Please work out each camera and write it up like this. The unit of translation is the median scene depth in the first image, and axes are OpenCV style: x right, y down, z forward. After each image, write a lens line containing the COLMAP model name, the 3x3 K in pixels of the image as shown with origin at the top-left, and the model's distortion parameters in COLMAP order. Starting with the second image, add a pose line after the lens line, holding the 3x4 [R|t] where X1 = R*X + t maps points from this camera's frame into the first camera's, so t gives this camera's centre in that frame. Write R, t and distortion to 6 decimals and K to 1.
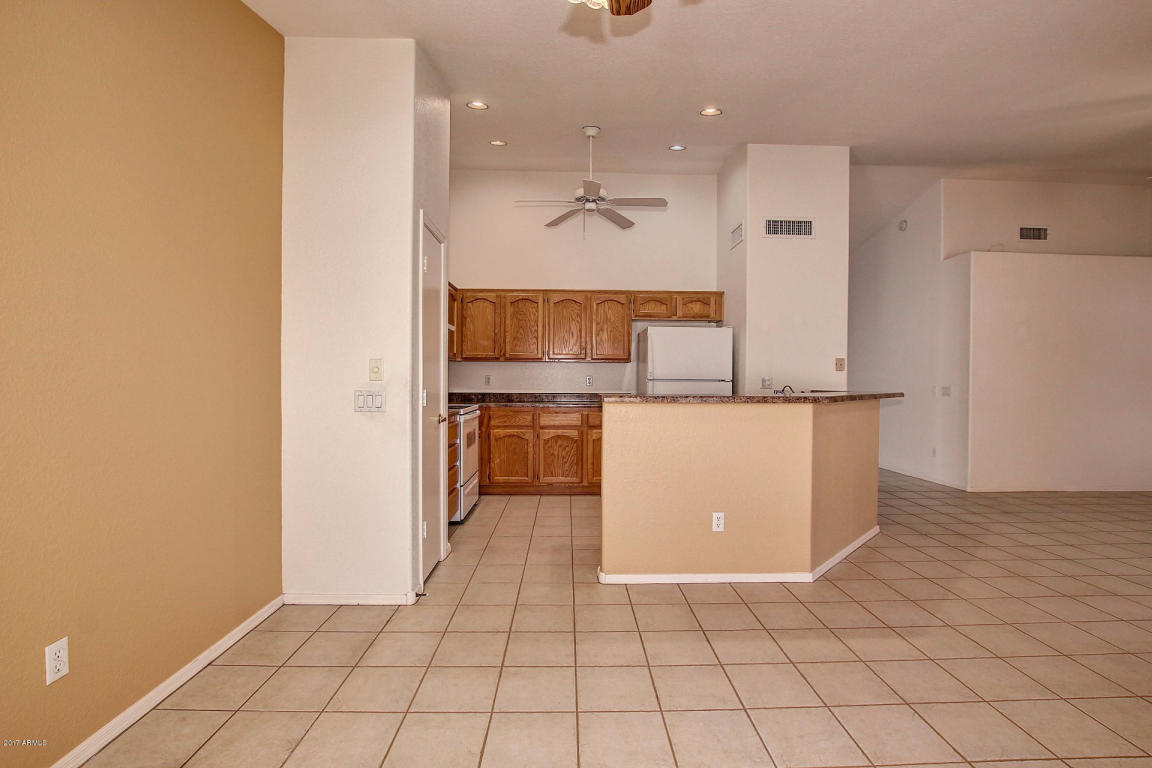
lens RADIAL K [[536.5, 0, 579.3], [0, 536.5, 386.4], [0, 0, 1]] dist [-0.036671, 0.006622]
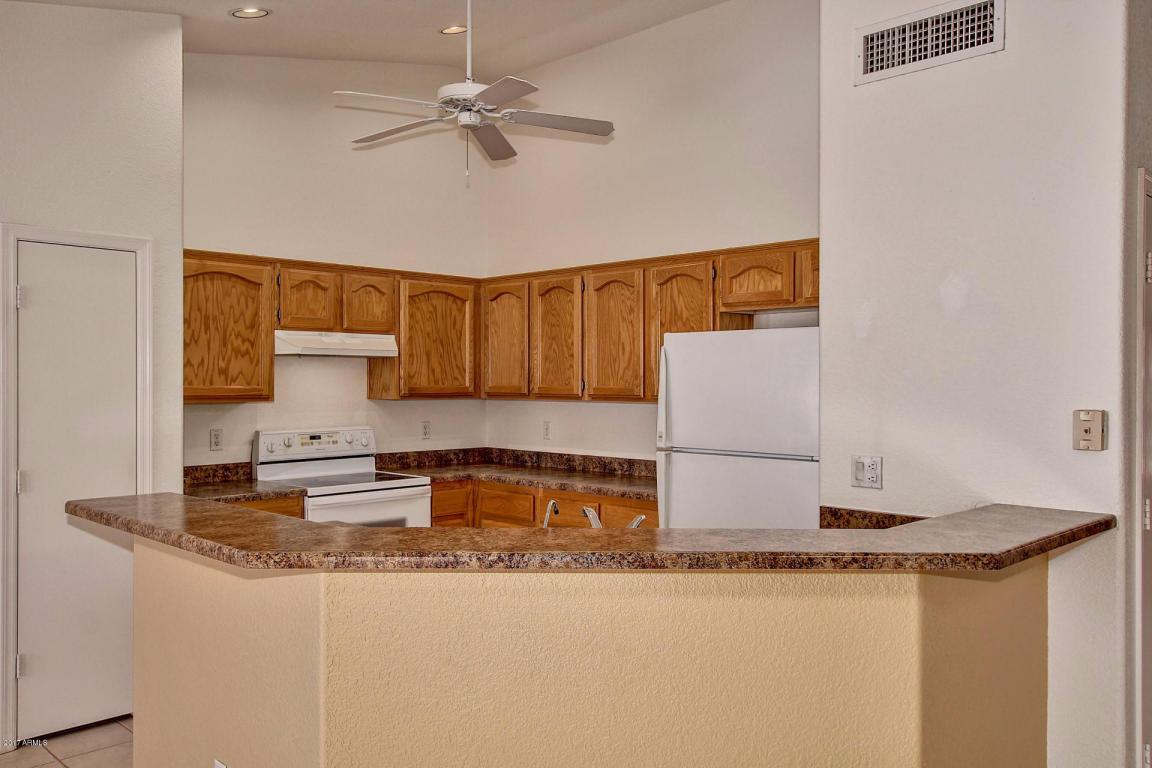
lens RADIAL K [[917.9, 0, 576.0], [0, 917.9, 384.0], [0, 0, 1]] dist [0.006872, 0.004933]
pose [[0.692620, -0.002730, -0.721297, 0.593153], [-0.007598, 0.999910, -0.011080, -0.052958], [0.721262, 0.013154, 0.692537, 0.361765]]
